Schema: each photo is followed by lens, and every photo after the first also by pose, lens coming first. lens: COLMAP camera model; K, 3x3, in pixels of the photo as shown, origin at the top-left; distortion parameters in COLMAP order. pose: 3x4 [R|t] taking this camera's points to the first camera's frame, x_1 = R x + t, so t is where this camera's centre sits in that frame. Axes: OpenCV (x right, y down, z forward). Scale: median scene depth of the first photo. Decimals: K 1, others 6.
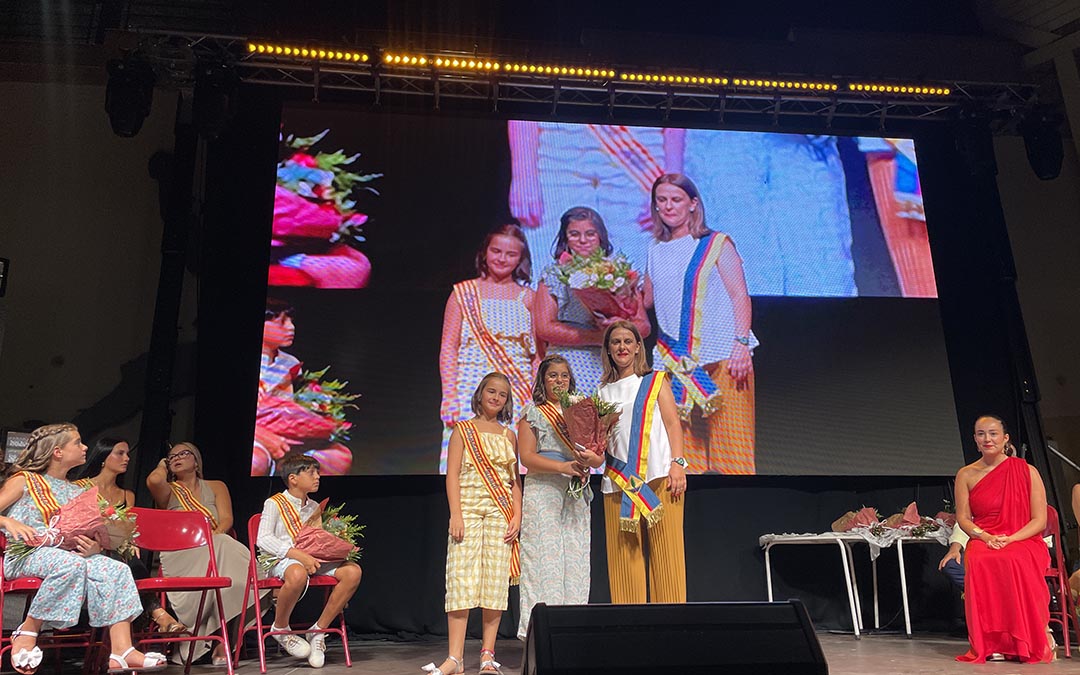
lens RADIAL K [[808.3, 0, 540.0], [0, 808.3, 337.5], [0, 0, 1]] dist [0.063064, -0.090546]
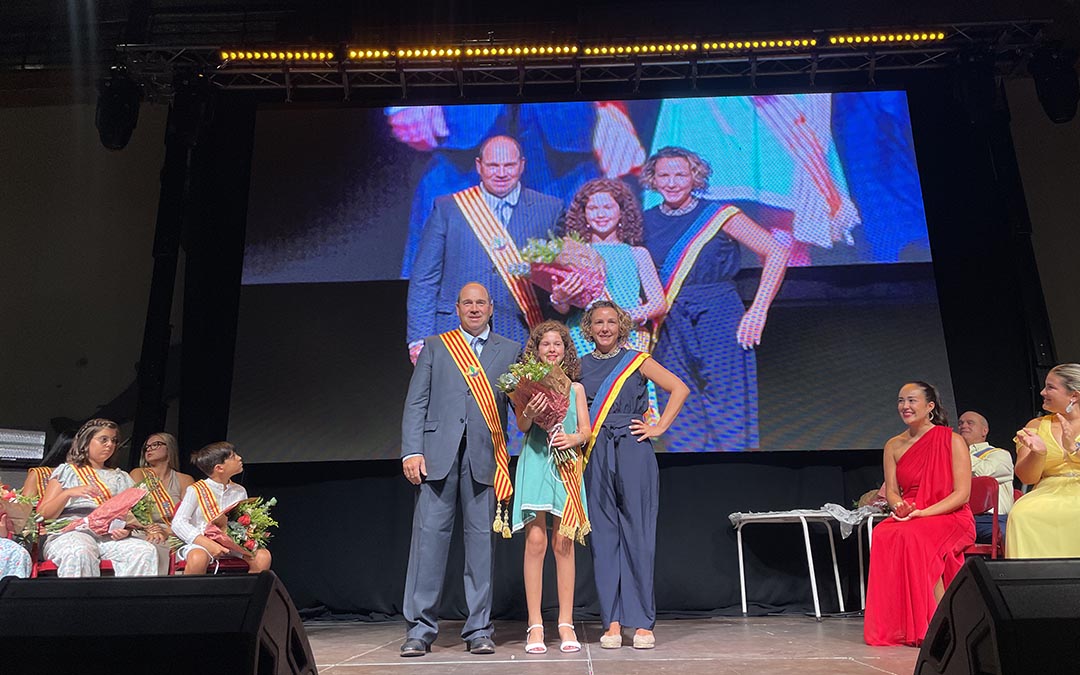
lens RADIAL K [[809.2, 0, 543.8], [0, 809.2, 331.4], [0, 0, 1]] dist [0.064963, -0.095717]
pose [[0.989809, -0.043324, -0.135651, 0.176036], [0.045006, 0.998943, 0.009354, 0.006159], [0.135103, -0.015364, 0.990712, 0.012792]]
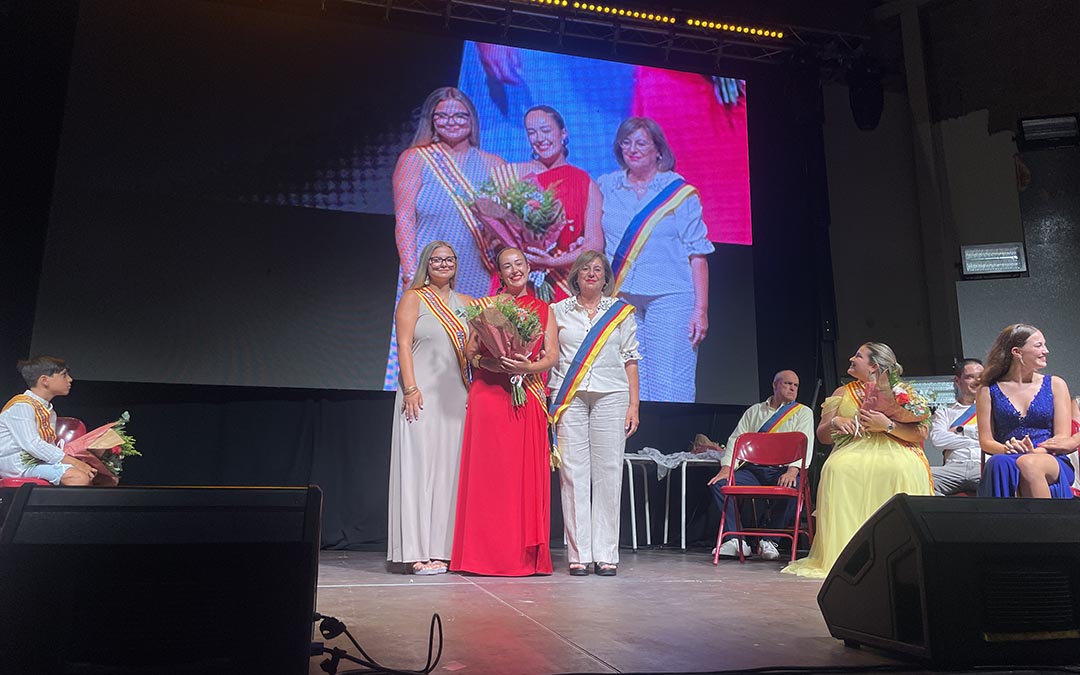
lens RADIAL K [[803.3, 0, 554.1], [0, 803.3, 336.0], [0, 0, 1]] dist [0.061111, -0.080192]
pose [[0.990641, 0.044074, 0.129184, 0.111543], [-0.054988, 0.995100, 0.082177, 0.006487], [-0.124929, -0.088512, 0.988210, -0.001080]]
